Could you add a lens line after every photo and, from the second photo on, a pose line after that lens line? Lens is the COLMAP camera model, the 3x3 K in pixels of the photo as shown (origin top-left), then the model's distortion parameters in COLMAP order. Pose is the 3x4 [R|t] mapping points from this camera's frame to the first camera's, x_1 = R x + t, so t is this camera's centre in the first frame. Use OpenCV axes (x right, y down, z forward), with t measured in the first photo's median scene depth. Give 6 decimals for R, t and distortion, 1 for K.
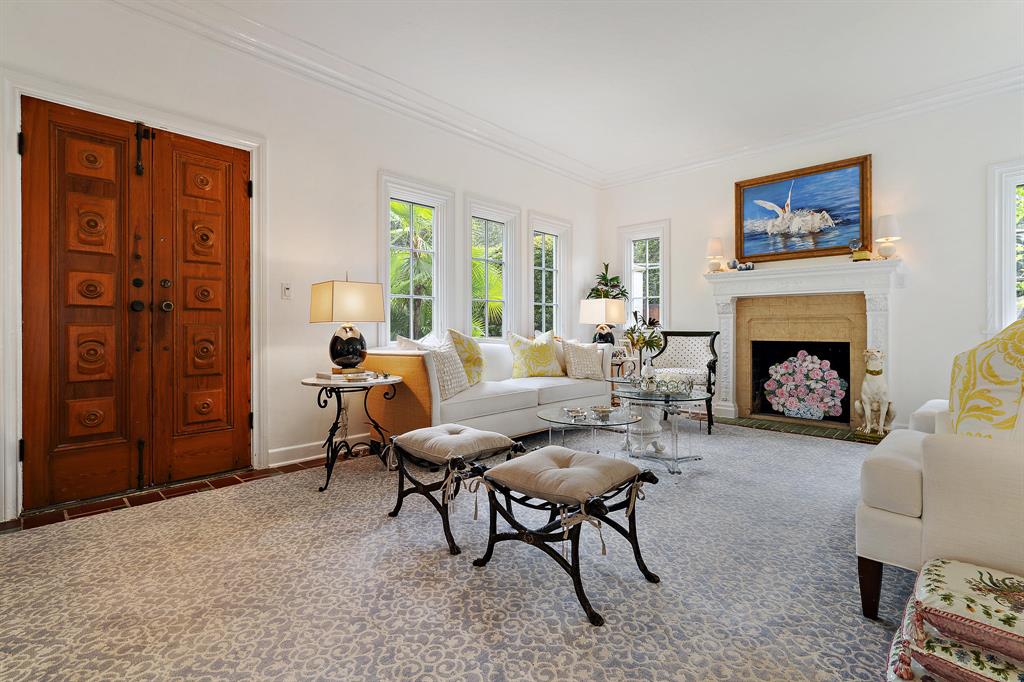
lens RADIAL K [[469.1, 0, 511.0], [0, 469.1, 330.3], [0, 0, 1]] dist [-0.002589, -0.000622]
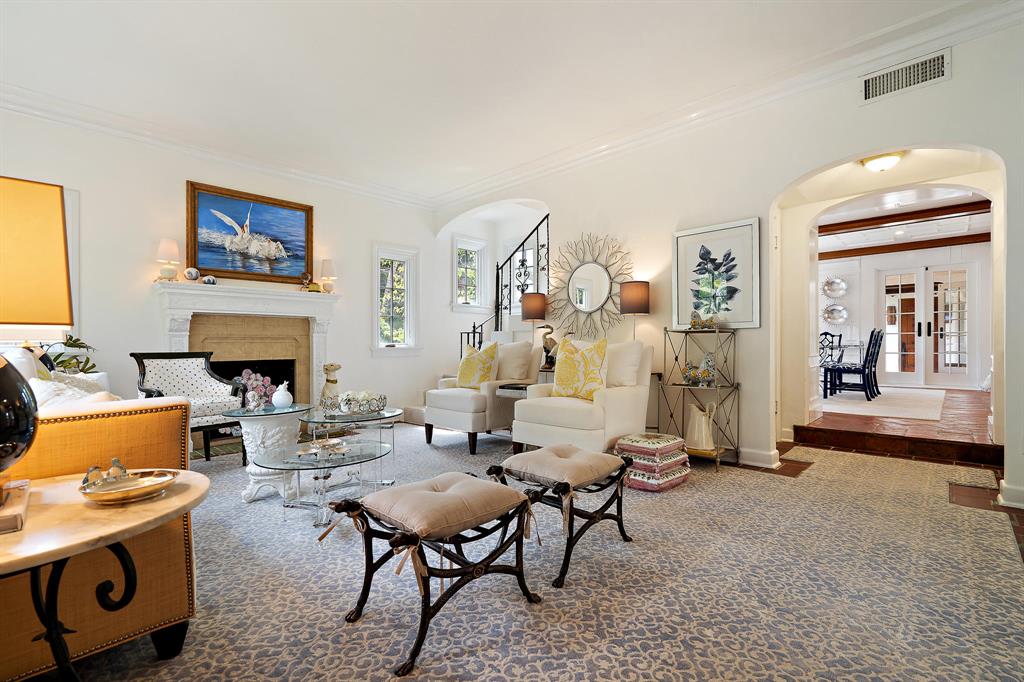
lens RADIAL K [[469.1, 0, 508.7], [0, 469.1, 341.4], [0, 0, 1]] dist [-0.002589, -0.000622]
pose [[-0.008194, 0.009477, 0.999922, -0.428363], [0.016013, 0.999828, -0.009345, 0.000550], [-0.999838, 0.015935, -0.008344, 0.452814]]
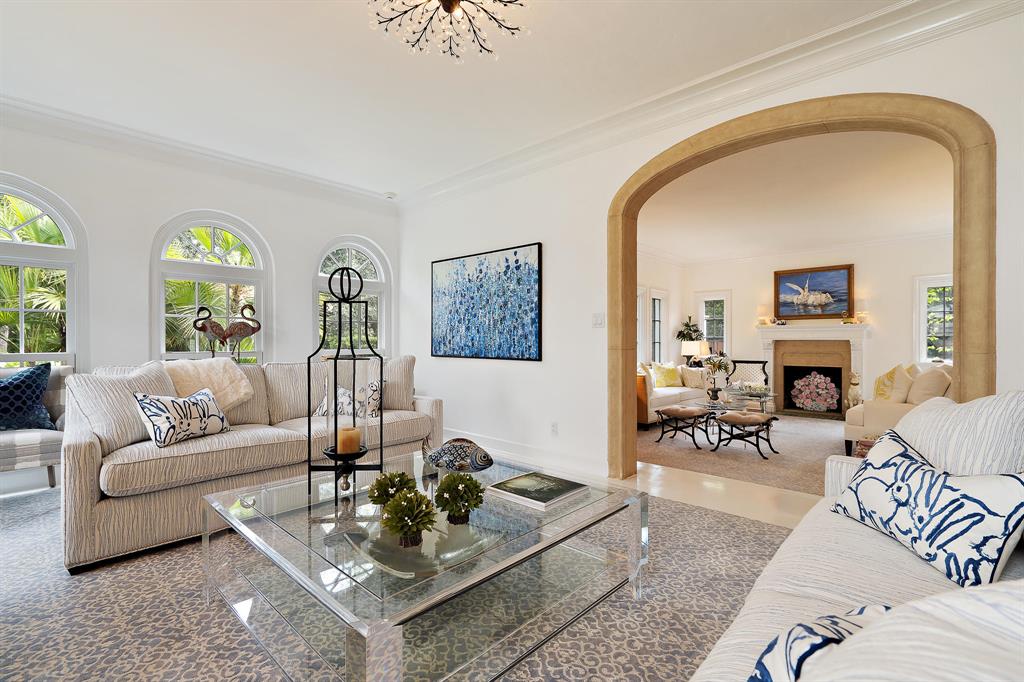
lens RADIAL K [[469.1, 0, 509.5], [0, 469.1, 345.9], [0, 0, 1]] dist [-0.002589, -0.000622]
pose [[0.999891, 0.000974, 0.014726, -0.539034], [-0.001007, 0.999997, 0.002261, -0.056089], [-0.014724, -0.002275, 0.999889, -0.726106]]
